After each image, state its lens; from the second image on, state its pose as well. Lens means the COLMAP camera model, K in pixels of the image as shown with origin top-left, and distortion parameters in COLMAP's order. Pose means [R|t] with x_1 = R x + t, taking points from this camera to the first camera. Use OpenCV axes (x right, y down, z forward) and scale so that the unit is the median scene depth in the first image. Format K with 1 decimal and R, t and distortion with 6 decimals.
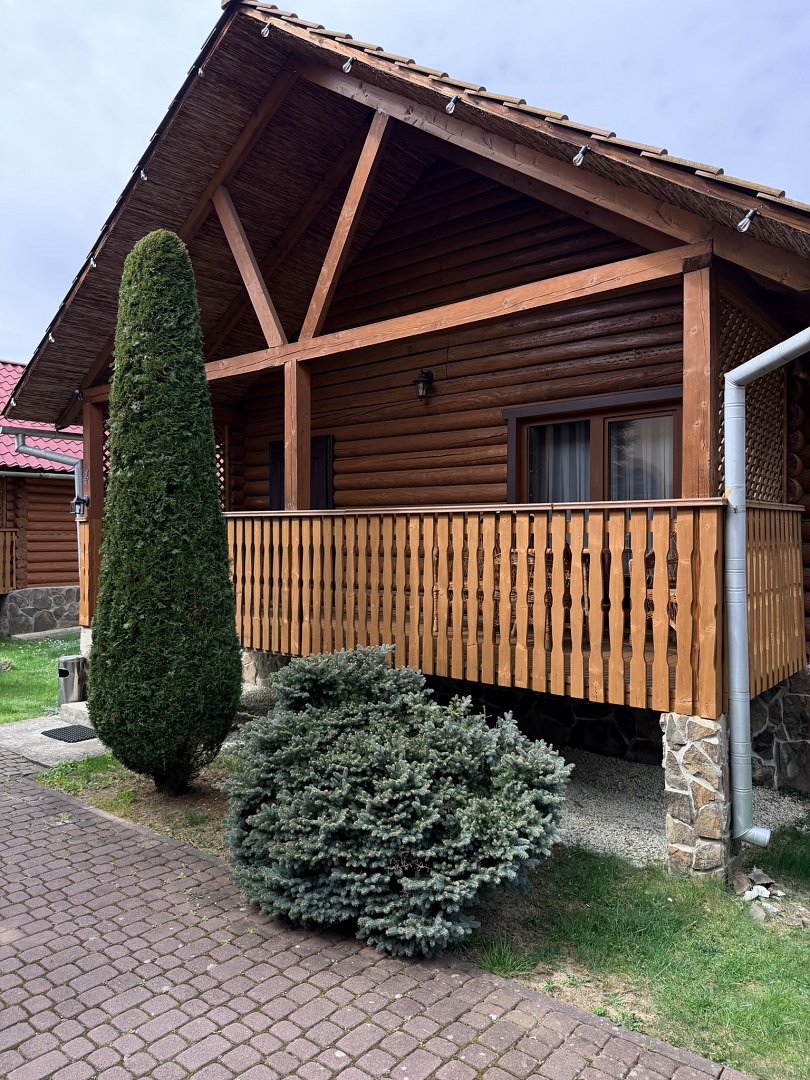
lens RADIAL K [[766.6, 0, 405.0], [0, 766.6, 540.0], [0, 0, 1]] dist [0.094458, -0.145796]
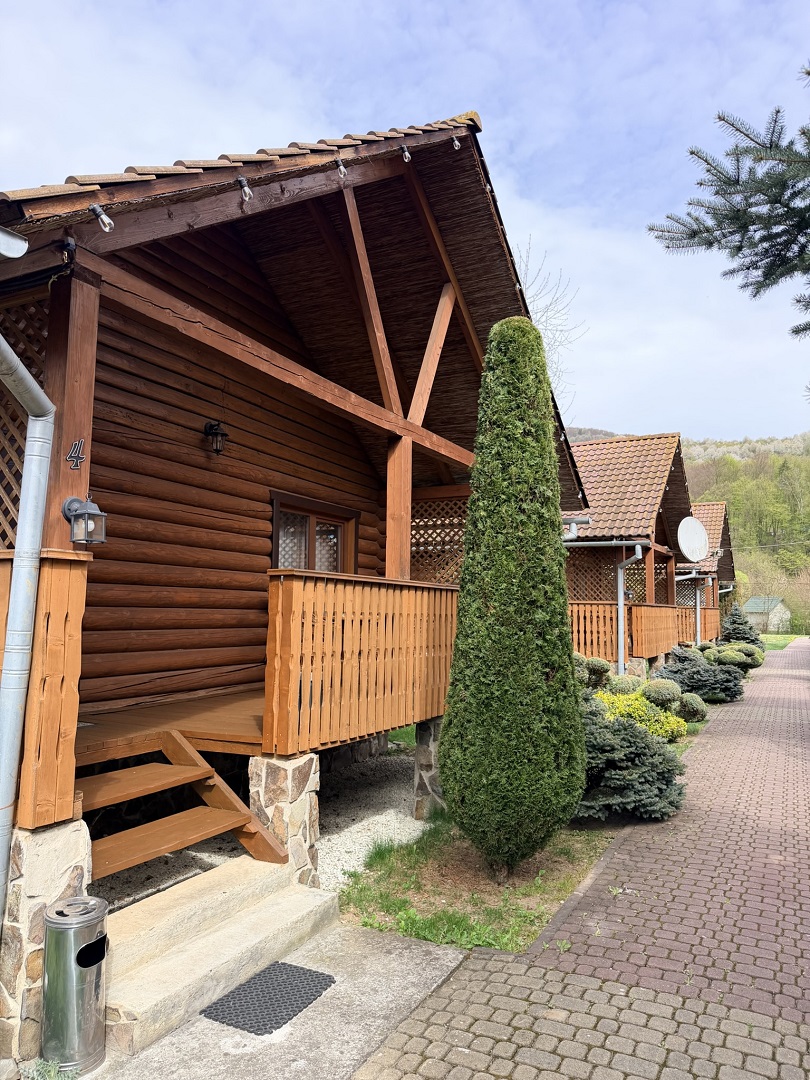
lens RADIAL K [[766.6, 0, 405.0], [0, 766.6, 540.0], [0, 0, 1]] dist [0.094458, -0.145796]
pose [[-0.233676, 0.092470, 0.967907, -1.179679], [-0.015194, 0.994999, -0.098726, 0.008689], [-0.972196, -0.037776, -0.231103, 1.289509]]
